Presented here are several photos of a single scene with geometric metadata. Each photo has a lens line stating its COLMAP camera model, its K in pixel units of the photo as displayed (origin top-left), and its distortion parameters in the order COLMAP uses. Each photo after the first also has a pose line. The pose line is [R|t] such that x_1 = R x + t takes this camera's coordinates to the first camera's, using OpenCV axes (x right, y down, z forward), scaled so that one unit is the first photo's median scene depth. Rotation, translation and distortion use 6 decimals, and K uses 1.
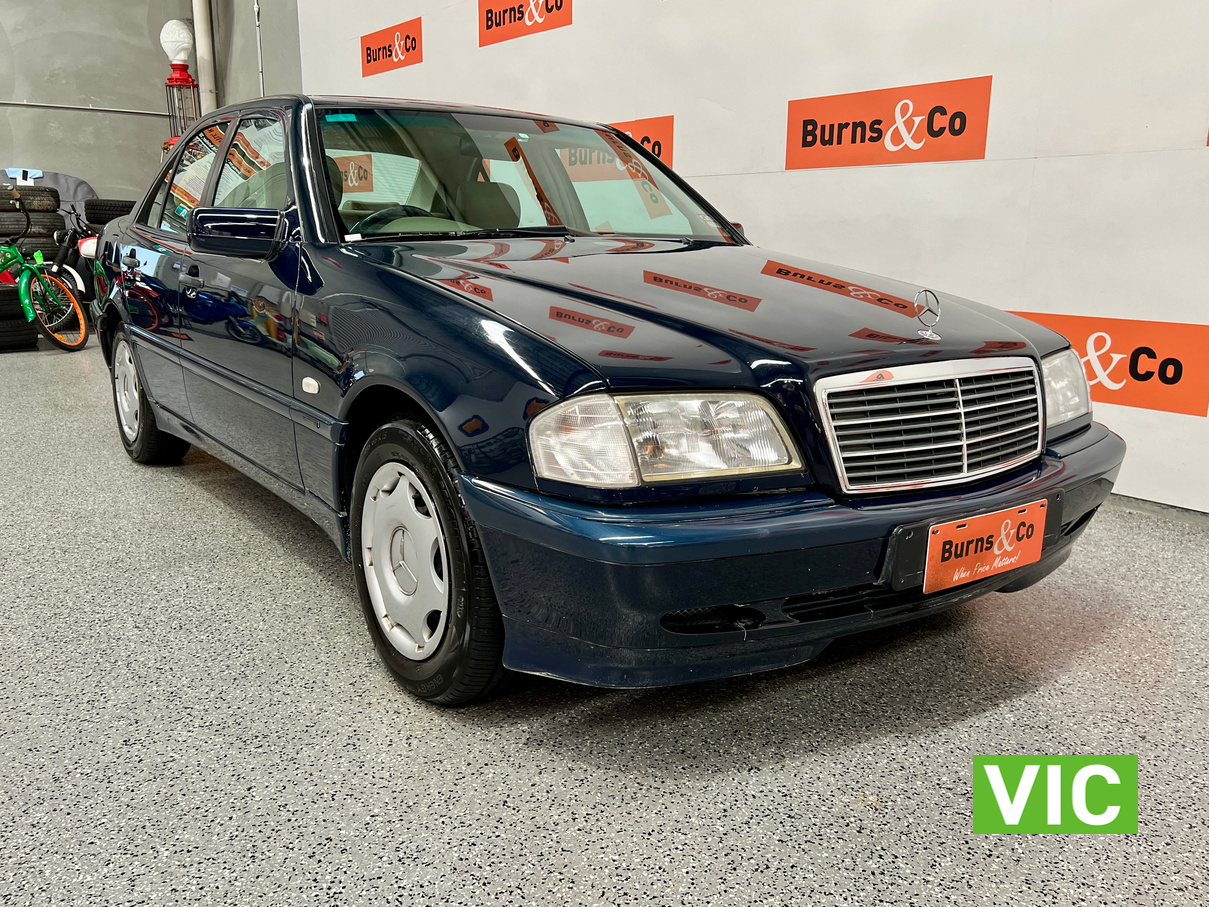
lens RADIAL K [[1024.1, 0, 604.3], [0, 1024.1, 454.3], [0, 0, 1]] dist [0.031640, -0.020178]
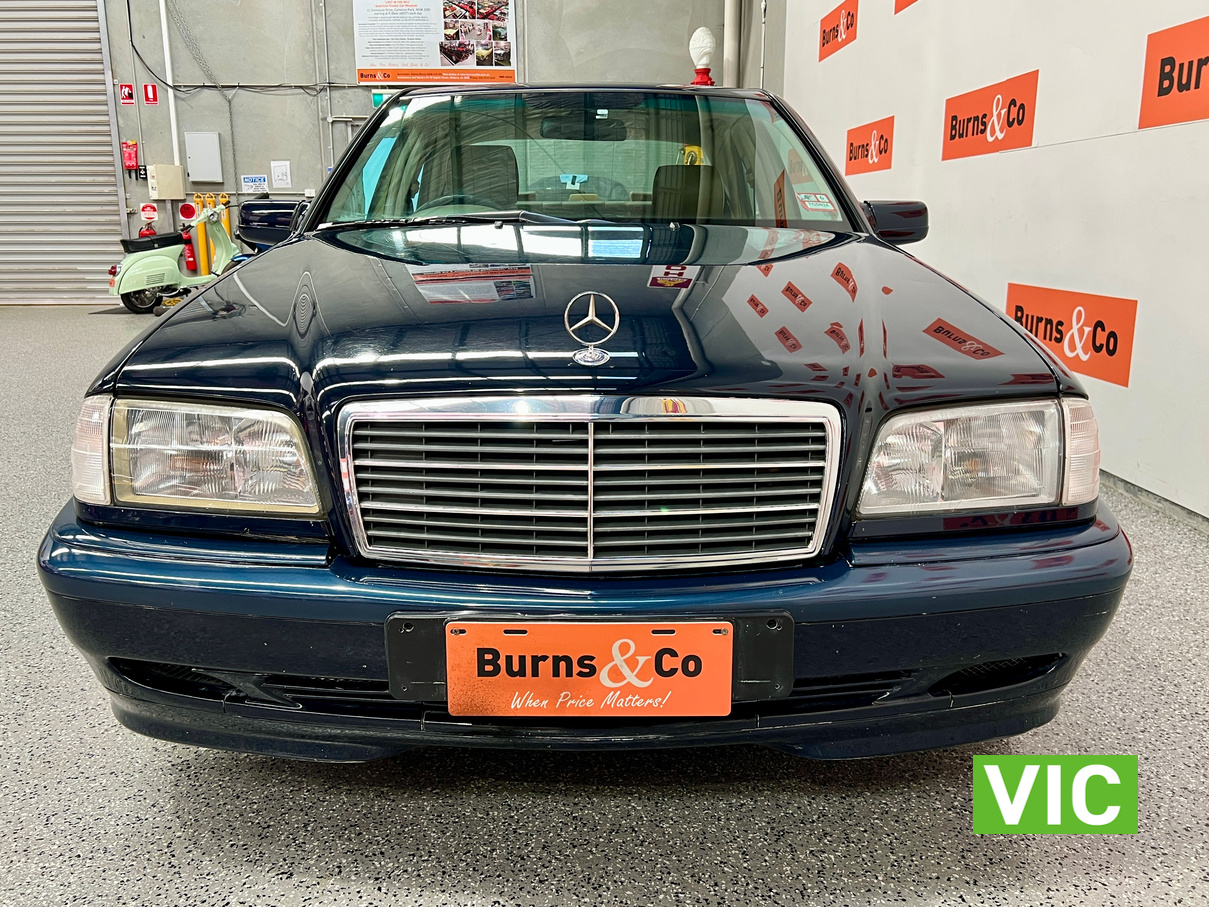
lens RADIAL K [[1024.1, 0, 598.7], [0, 1024.1, 452.2], [0, 0, 1]] dist [0.031640, -0.020178]
pose [[0.815746, 0.113585, -0.567148, 0.732570], [-0.112021, 0.992989, 0.037747, -0.078801], [0.567459, 0.032741, 0.822751, 0.436416]]
